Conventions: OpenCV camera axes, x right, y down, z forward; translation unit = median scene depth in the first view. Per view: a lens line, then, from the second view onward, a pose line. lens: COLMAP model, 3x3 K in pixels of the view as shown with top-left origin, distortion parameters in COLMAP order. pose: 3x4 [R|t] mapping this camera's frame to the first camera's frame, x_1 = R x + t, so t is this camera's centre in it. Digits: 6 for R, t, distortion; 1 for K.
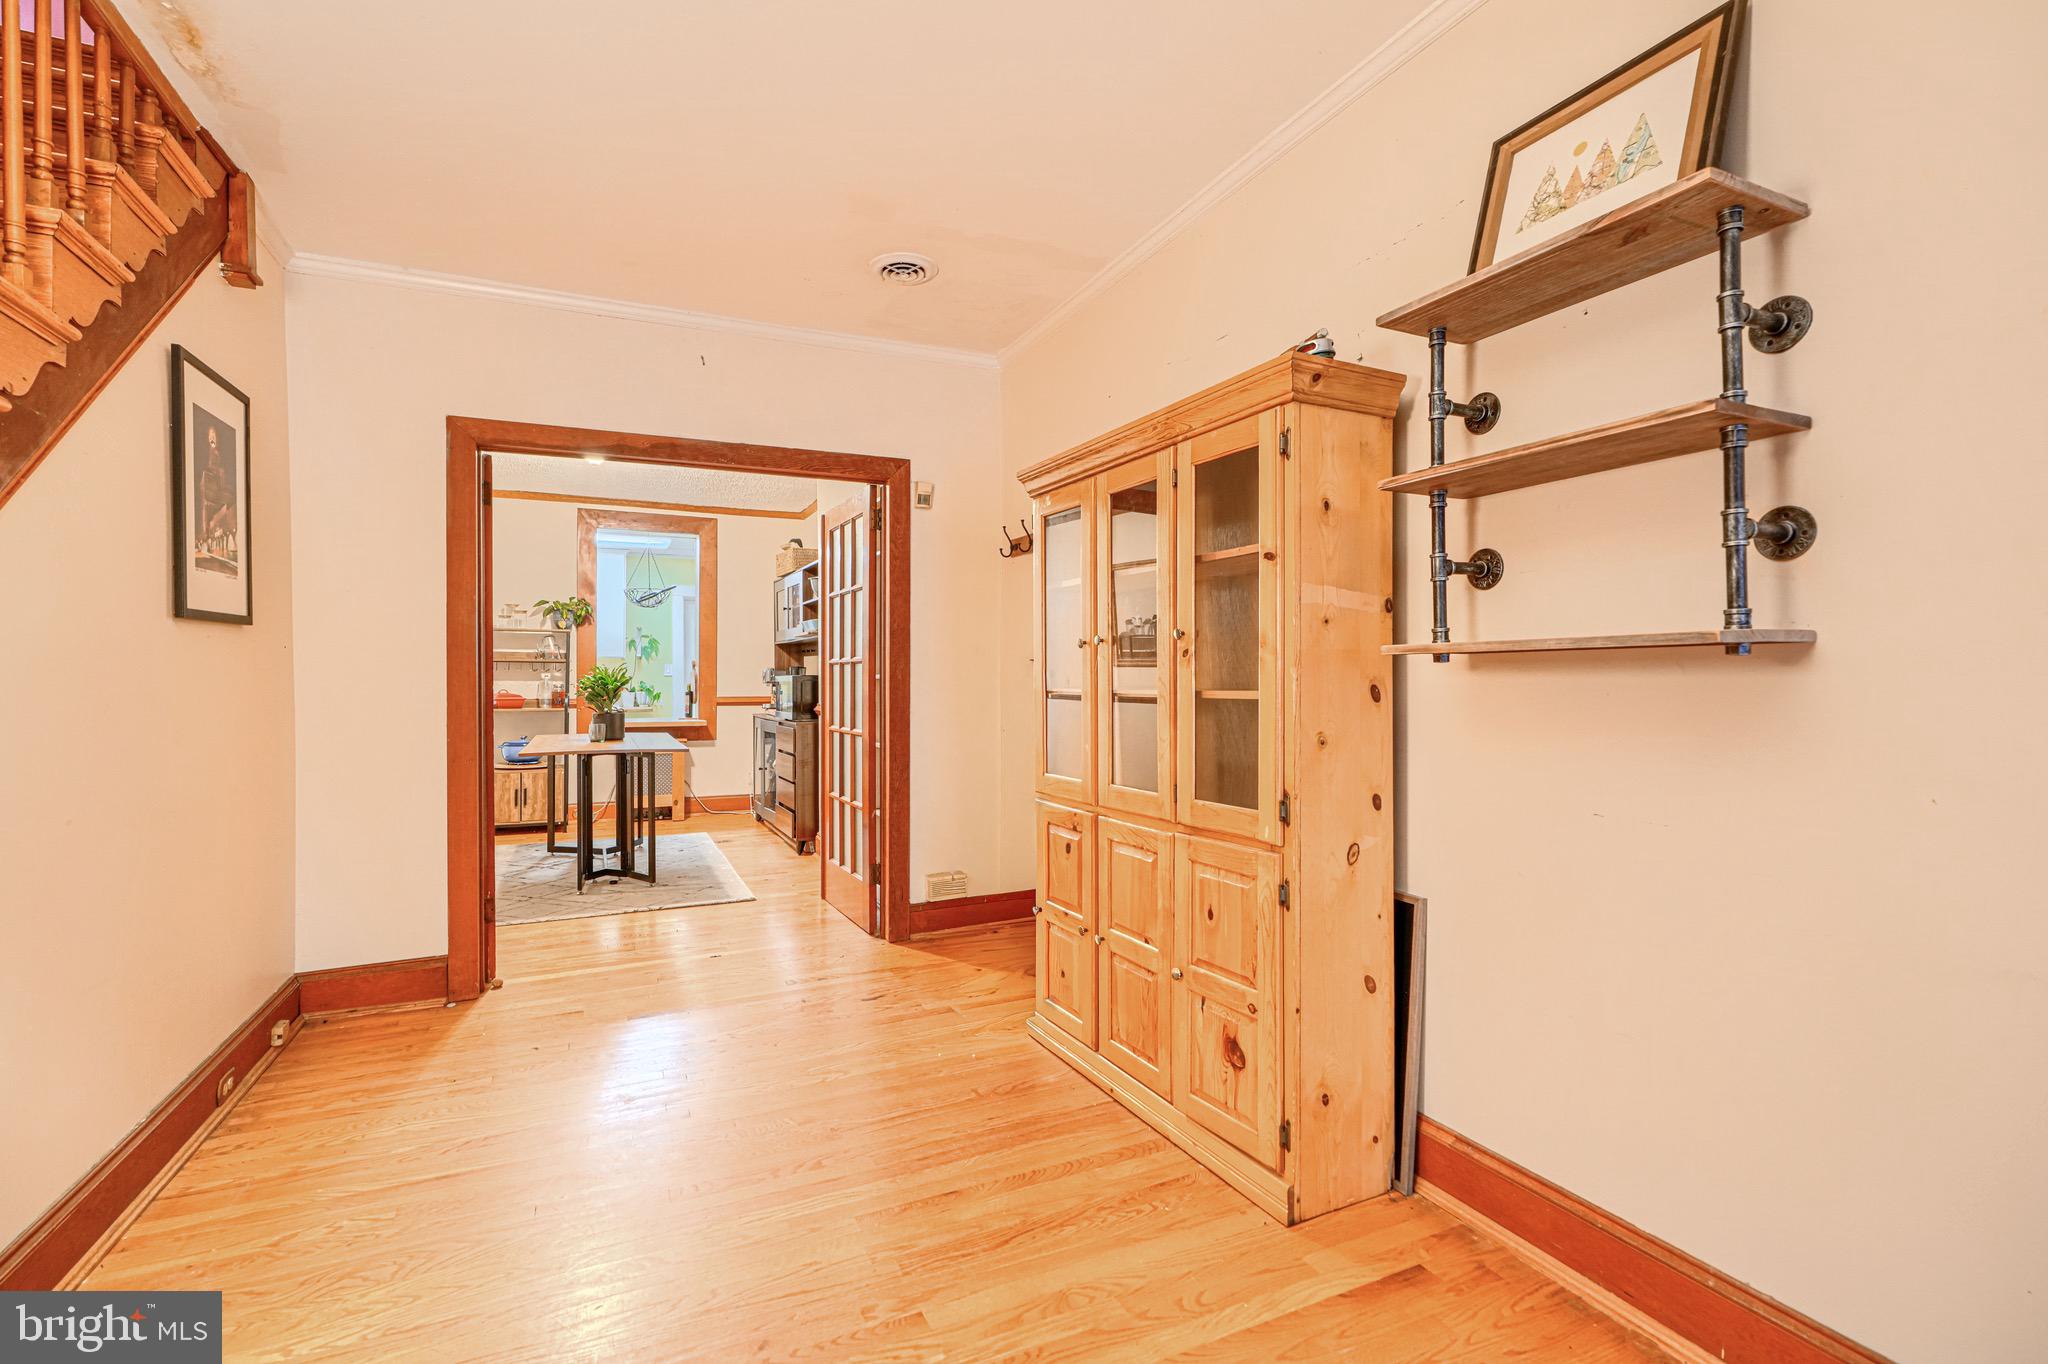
lens RADIAL K [[936.7, 0, 1022.7], [0, 936.7, 675.3], [0, 0, 1]] dist [-0.001983, -0.000272]
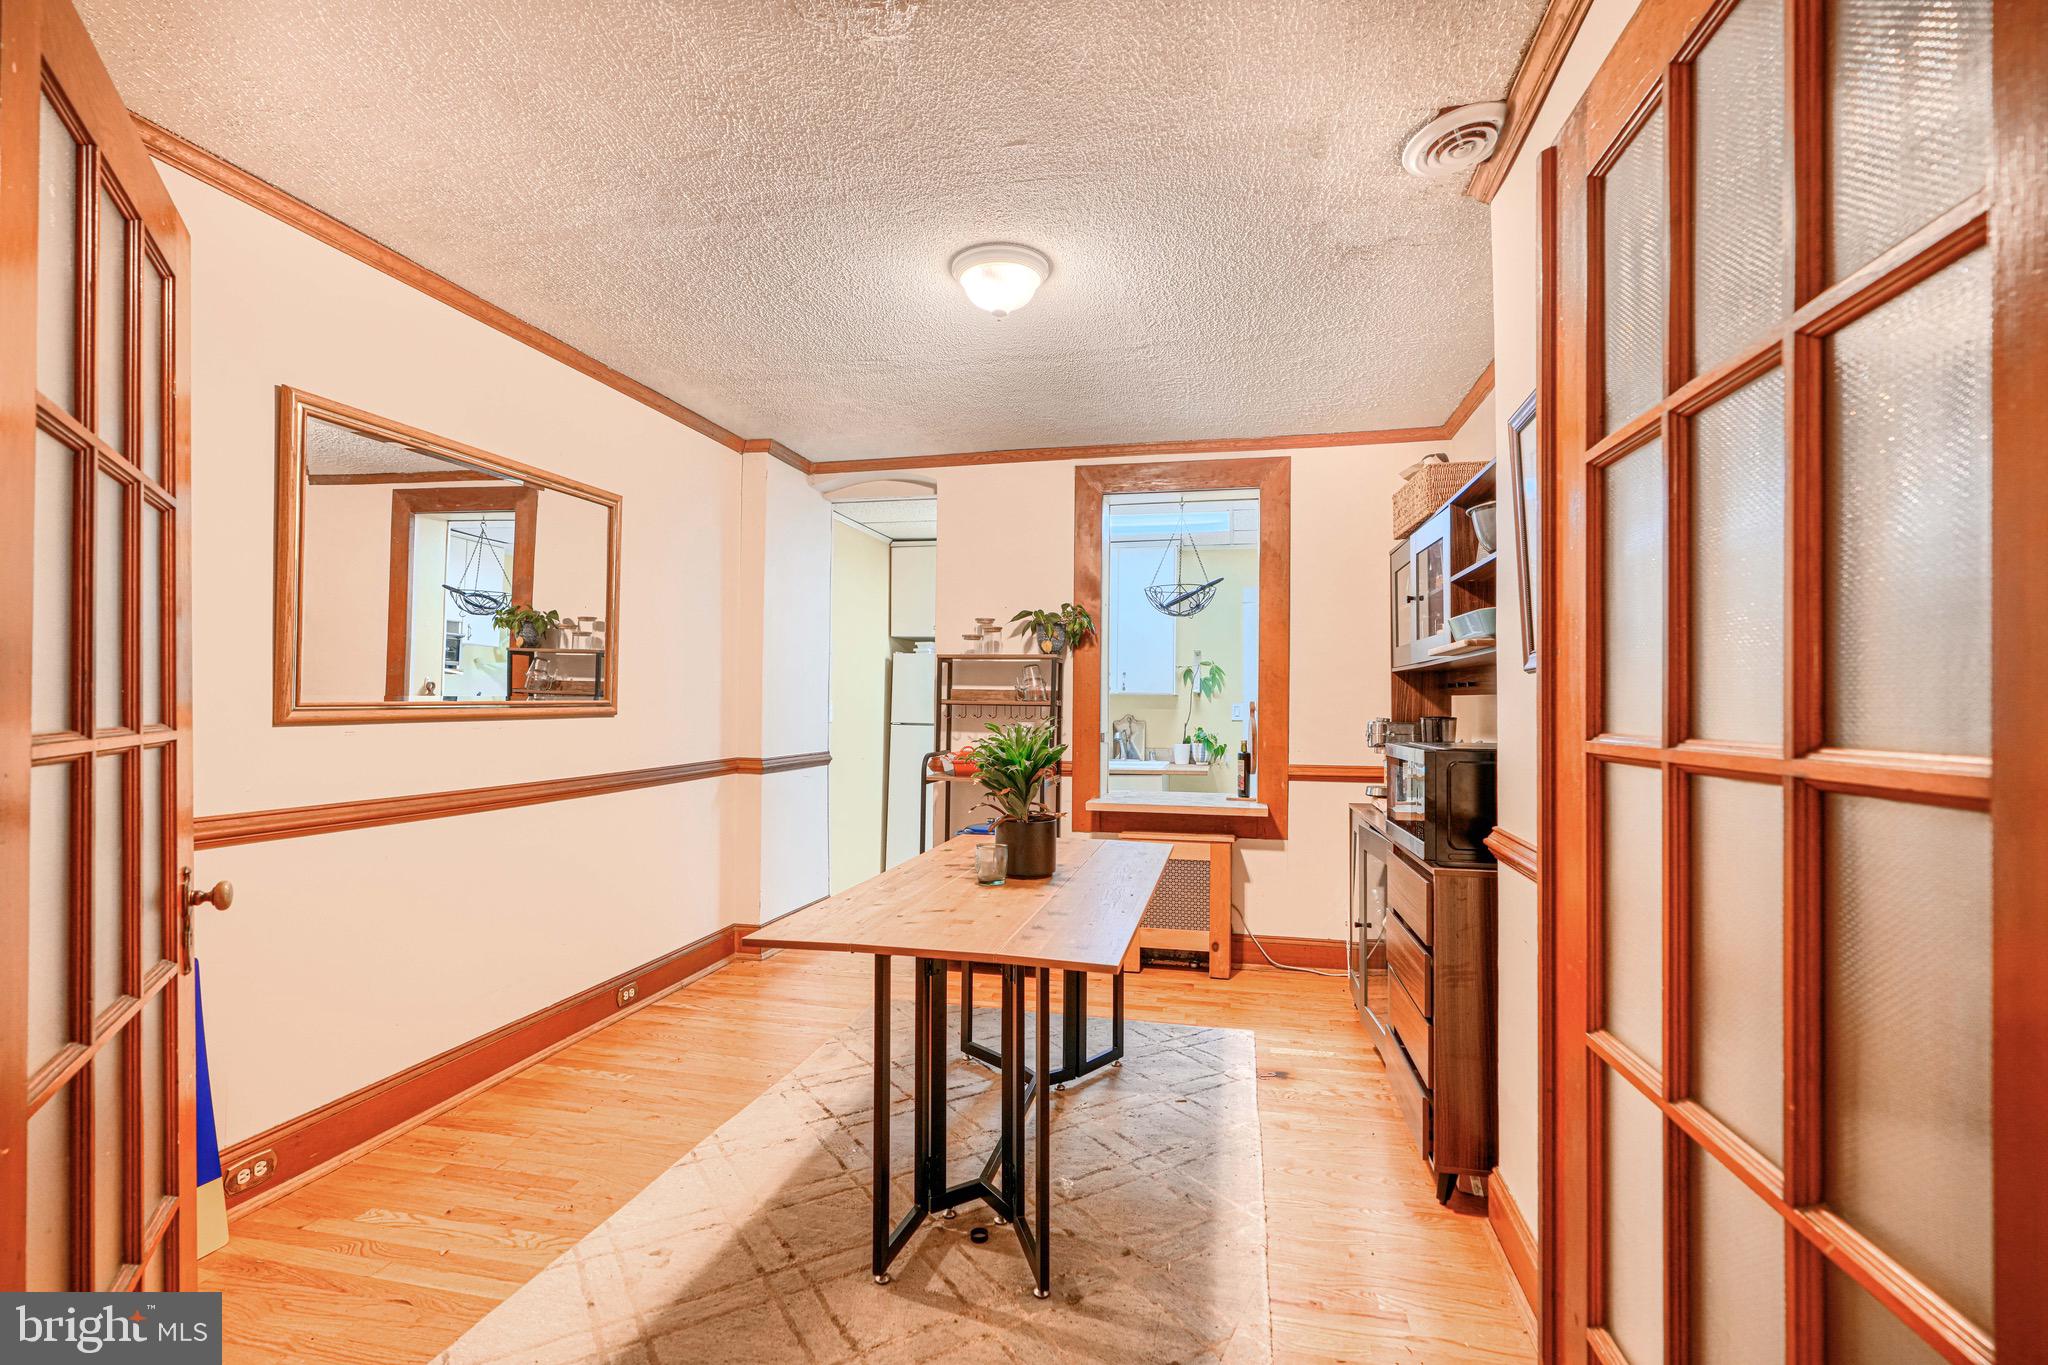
lens RADIAL K [[914.8, 0, 1018.4], [0, 914.8, 691.7], [0, 0, 1]] dist [-0.000131, 0.000005]
pose [[0.786044, -0.002212, -0.618167, -0.202082], [-0.005707, 0.999925, -0.010836, -0.028117], [0.618144, 0.012046, 0.785972, 0.840362]]
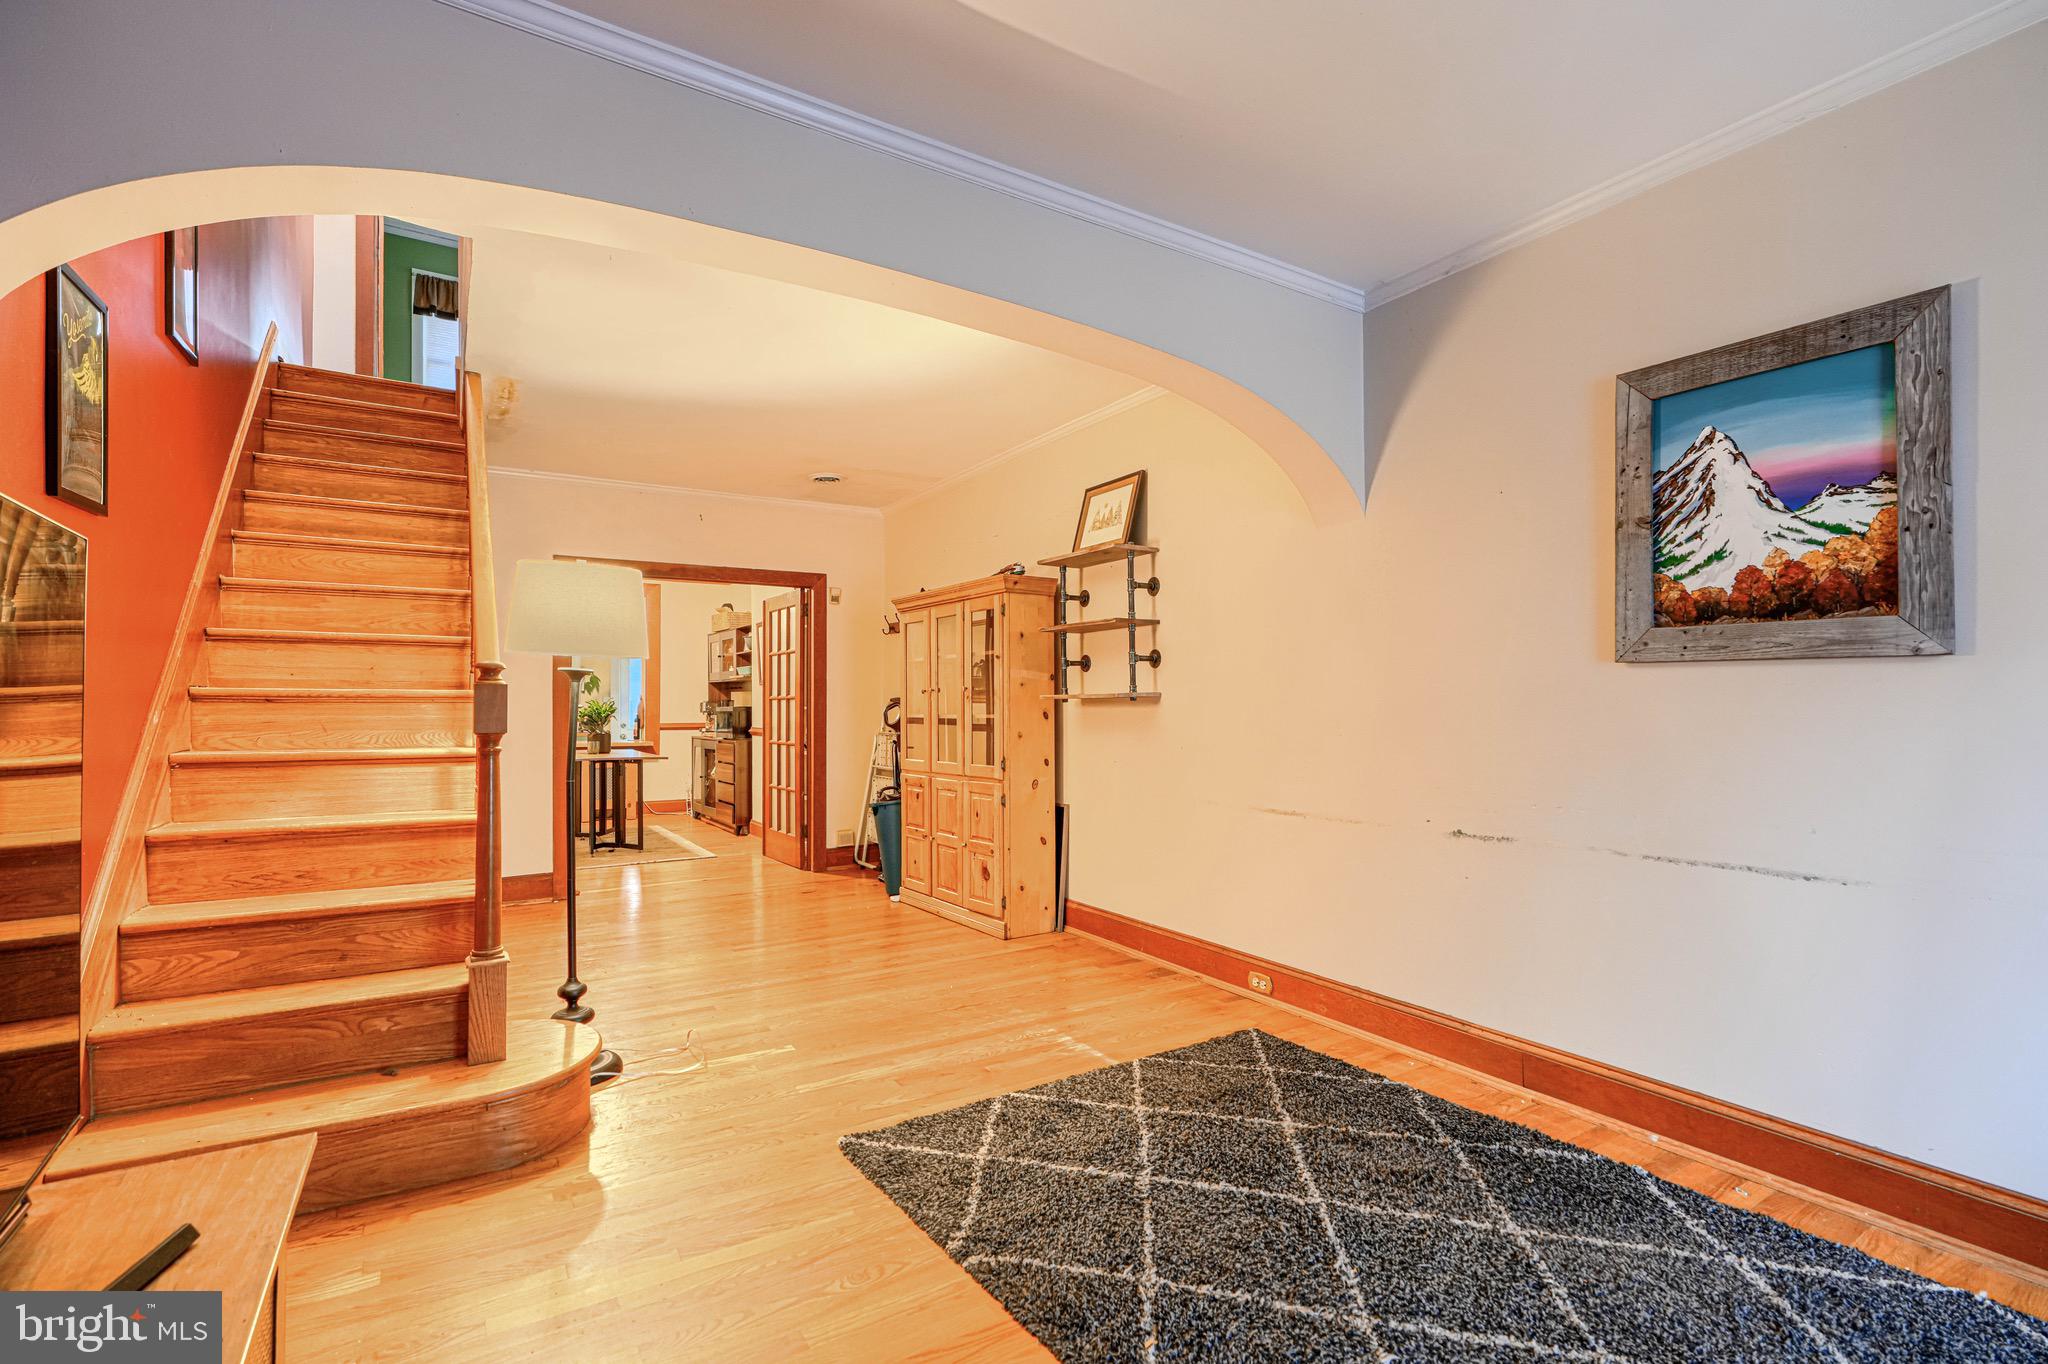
lens RADIAL K [[949.0, 0, 1026.1], [0, 949.0, 716.5], [0, 0, 1]] dist [0.000018, -0.000053]
pose [[0.992401, -0.000835, 0.123042, 0.019789], [-0.000535, 0.999938, 0.011098, -0.001934], [-0.123043, -0.011080, 0.992339, -0.647630]]
